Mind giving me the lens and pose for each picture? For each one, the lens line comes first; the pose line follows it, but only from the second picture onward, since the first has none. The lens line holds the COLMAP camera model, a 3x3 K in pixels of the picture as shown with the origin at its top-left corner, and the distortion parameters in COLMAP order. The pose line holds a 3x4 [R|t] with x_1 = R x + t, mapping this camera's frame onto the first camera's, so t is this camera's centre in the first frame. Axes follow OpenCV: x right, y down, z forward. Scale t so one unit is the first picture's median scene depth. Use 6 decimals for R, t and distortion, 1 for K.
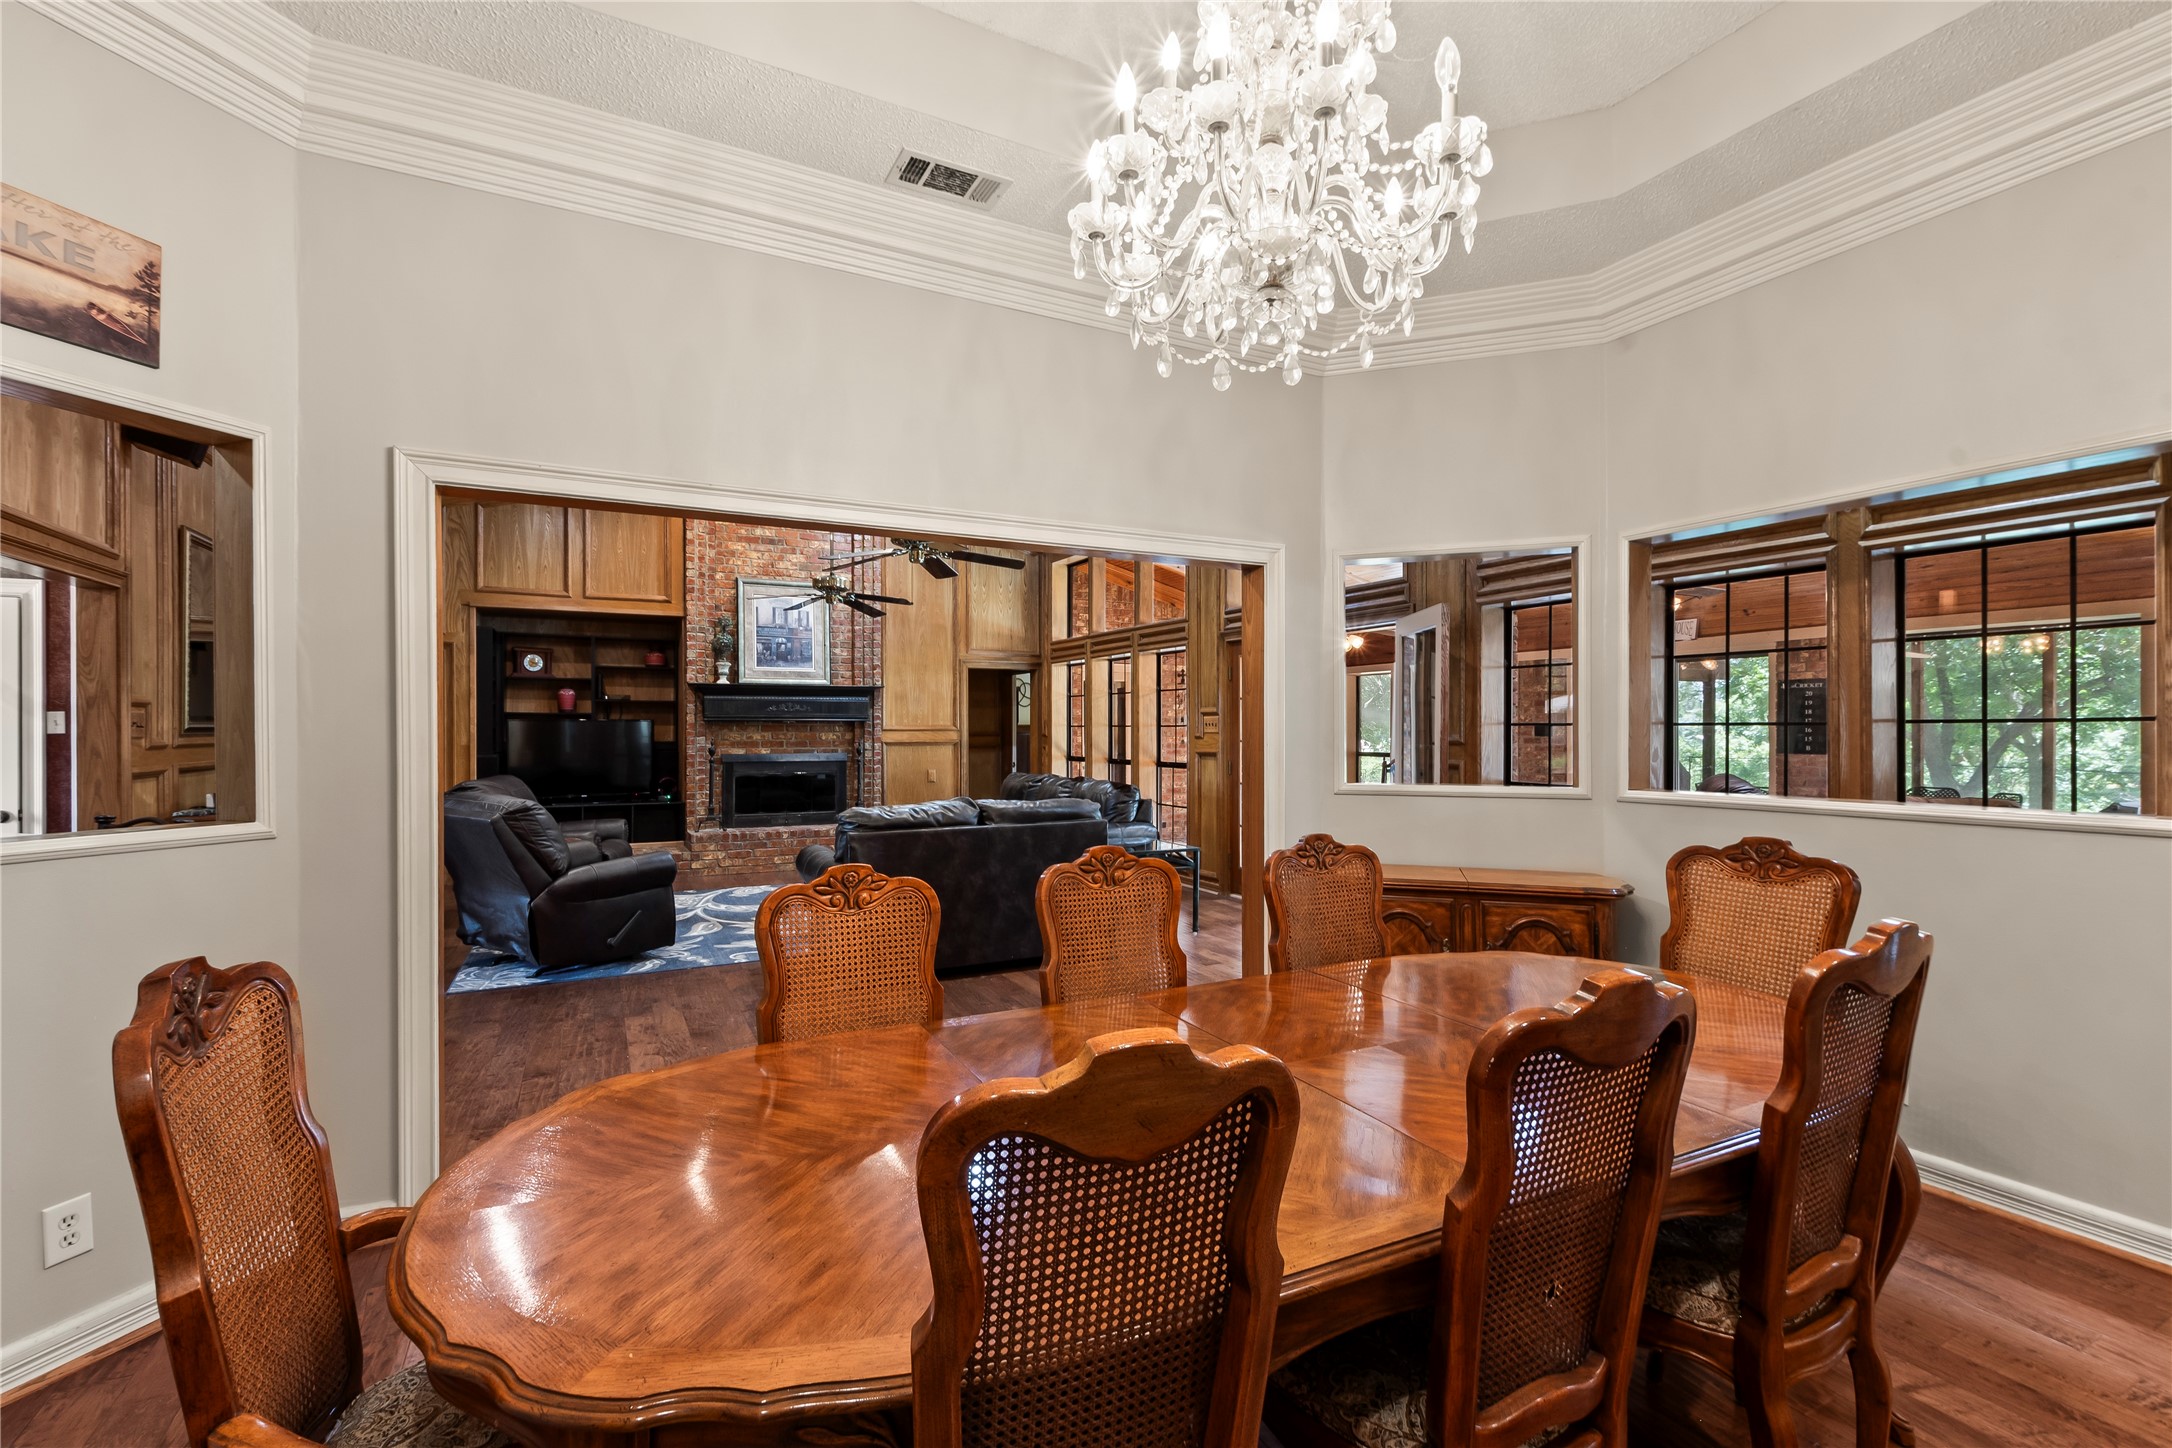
lens RADIAL K [[965.4, 0, 1045.6], [0, 965.4, 734.3], [0, 0, 1]] dist [0.007624, -0.004374]
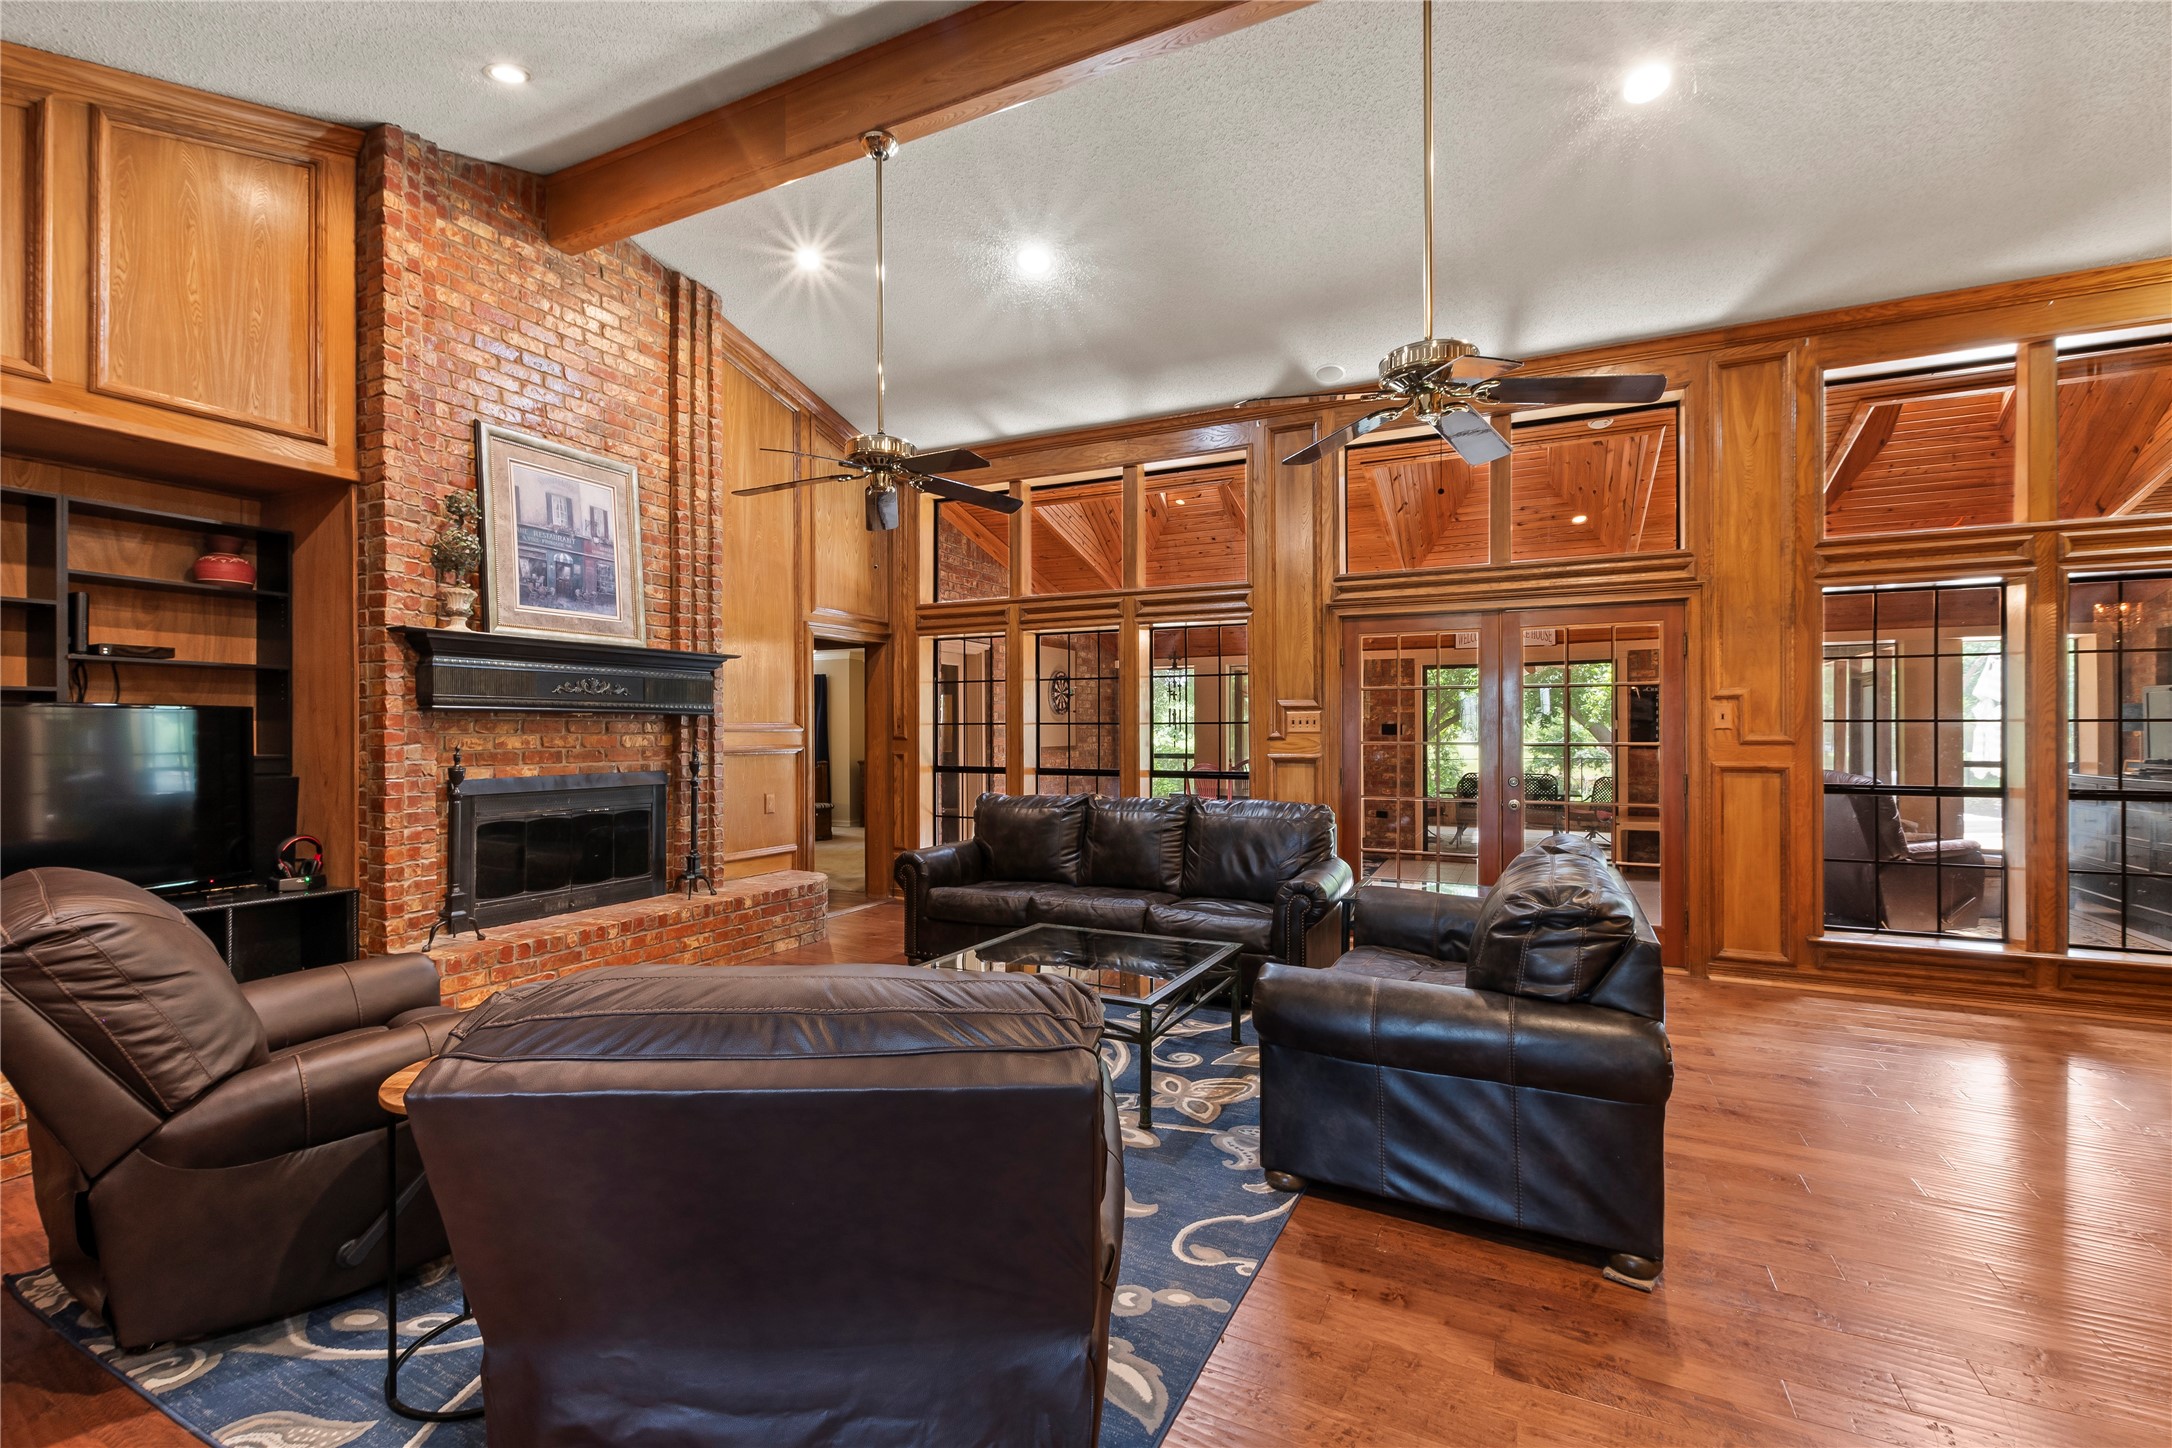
lens RADIAL K [[965.4, 0, 1078.5], [0, 965.4, 730.1], [0, 0, 1]] dist [0.007624, -0.004374]
pose [[0.784490, -0.001125, 0.620141, -0.379484], [0.004788, 0.999980, -0.004243, -0.000574], [-0.620123, 0.006298, 0.784479, 0.417688]]
